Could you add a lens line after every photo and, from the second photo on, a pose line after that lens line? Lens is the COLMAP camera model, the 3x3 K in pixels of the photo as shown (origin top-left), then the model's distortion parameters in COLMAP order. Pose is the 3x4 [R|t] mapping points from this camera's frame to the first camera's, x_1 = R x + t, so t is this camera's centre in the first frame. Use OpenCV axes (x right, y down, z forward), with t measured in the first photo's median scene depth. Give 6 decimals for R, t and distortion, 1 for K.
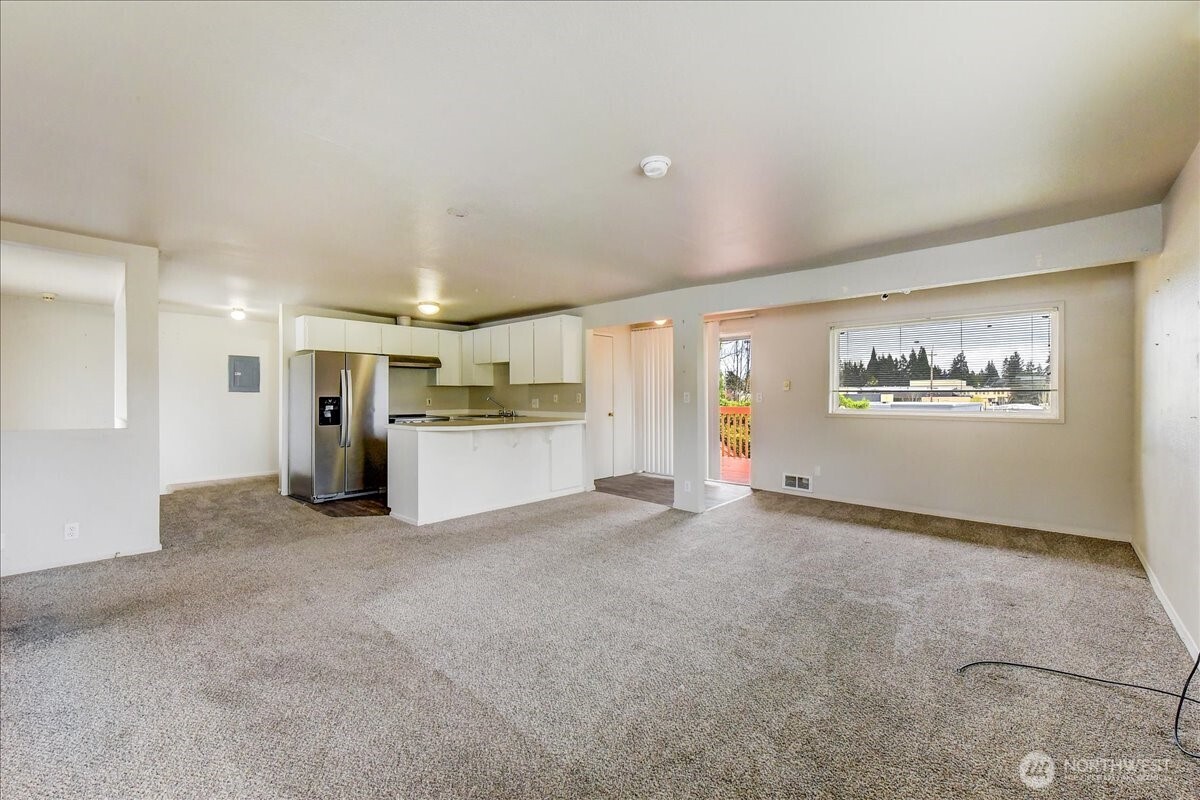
lens RADIAL K [[478.8, 0, 600.0], [0, 478.8, 400.0], [0, 0, 1]] dist [-0.012497, 0.000000]
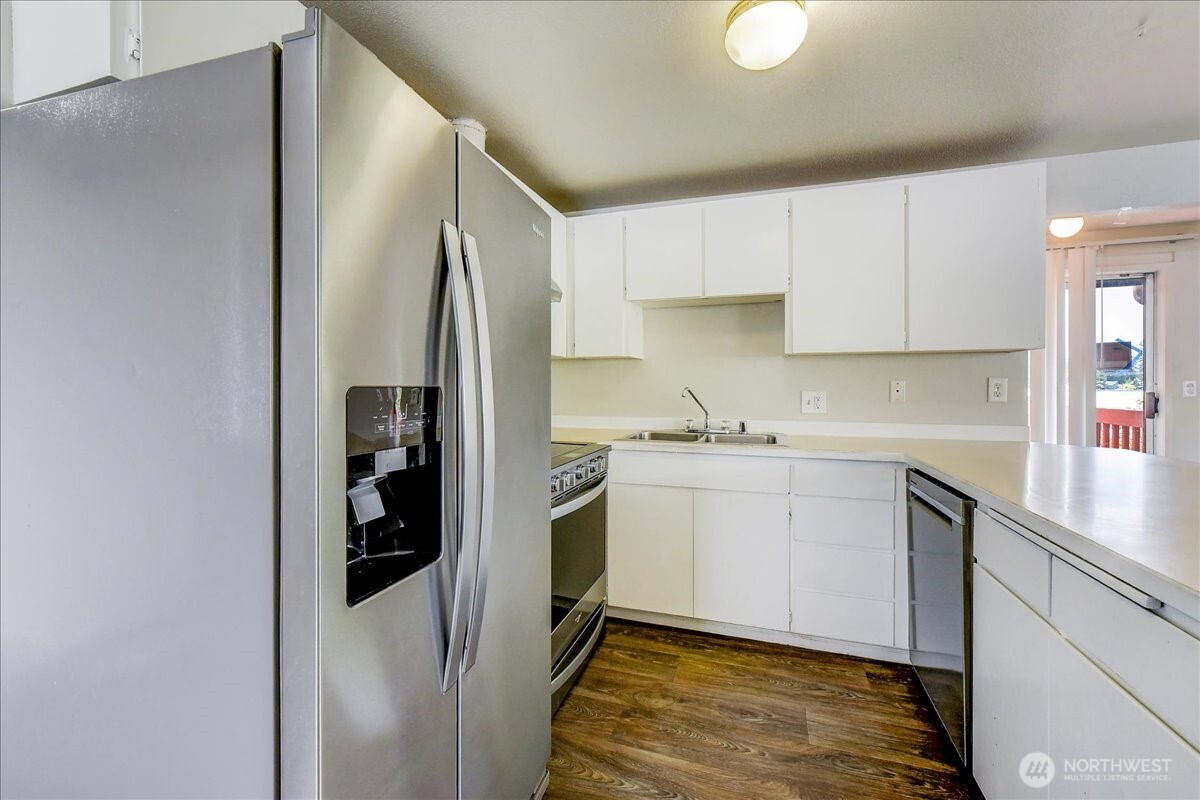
lens RADIAL K [[500.4, 0, 599.7], [0, 500.4, 379.7], [0, 0, 1]] dist [0.001797, 0.000131]
pose [[0.909745, 0.006514, 0.415116, -0.509432], [0.000662, 0.999853, -0.017140, -0.005393], [-0.415167, 0.015868, 0.909607, 0.736631]]
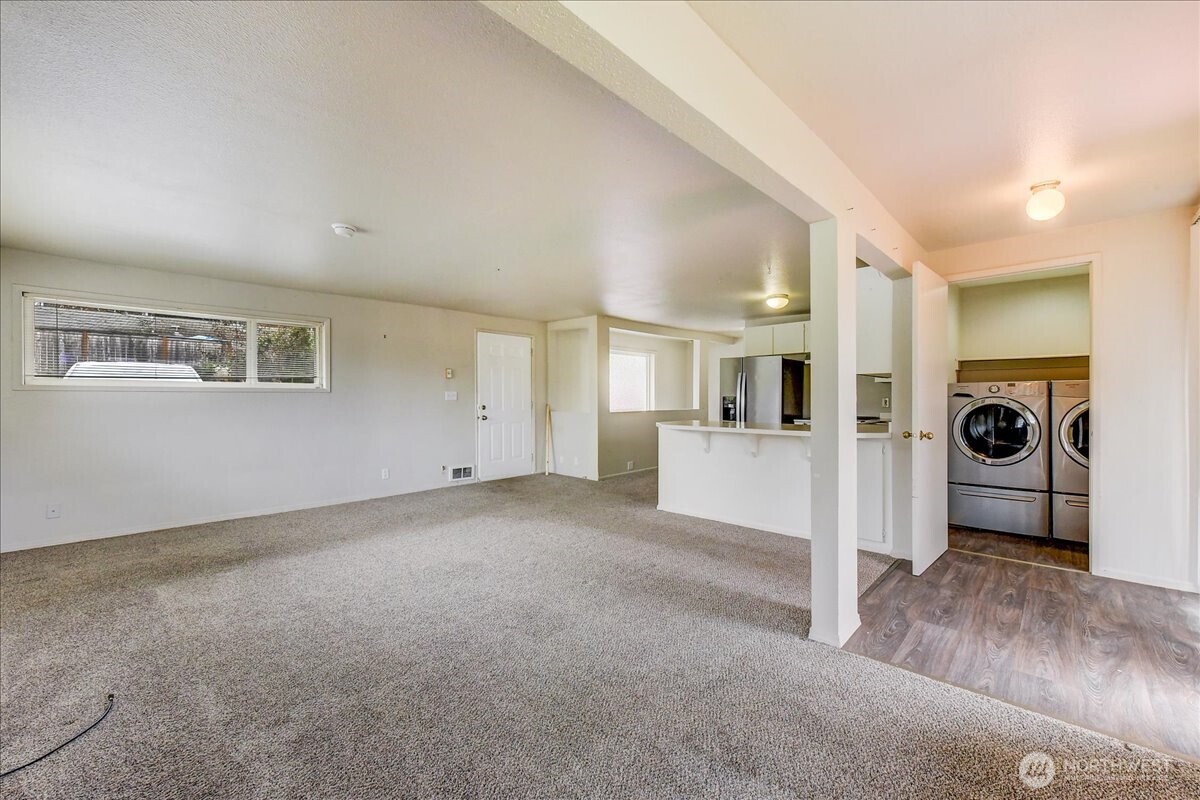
lens RADIAL K [[478.8, 0, 600.0], [0, 478.8, 400.0], [0, 0, 1]] dist [-0.012497, 0.000000]
pose [[-0.070768, -0.009240, -0.997450, 0.539103], [-0.005946, 0.999943, -0.008841, 0.011566], [0.997475, 0.005306, -0.070819, 0.672307]]
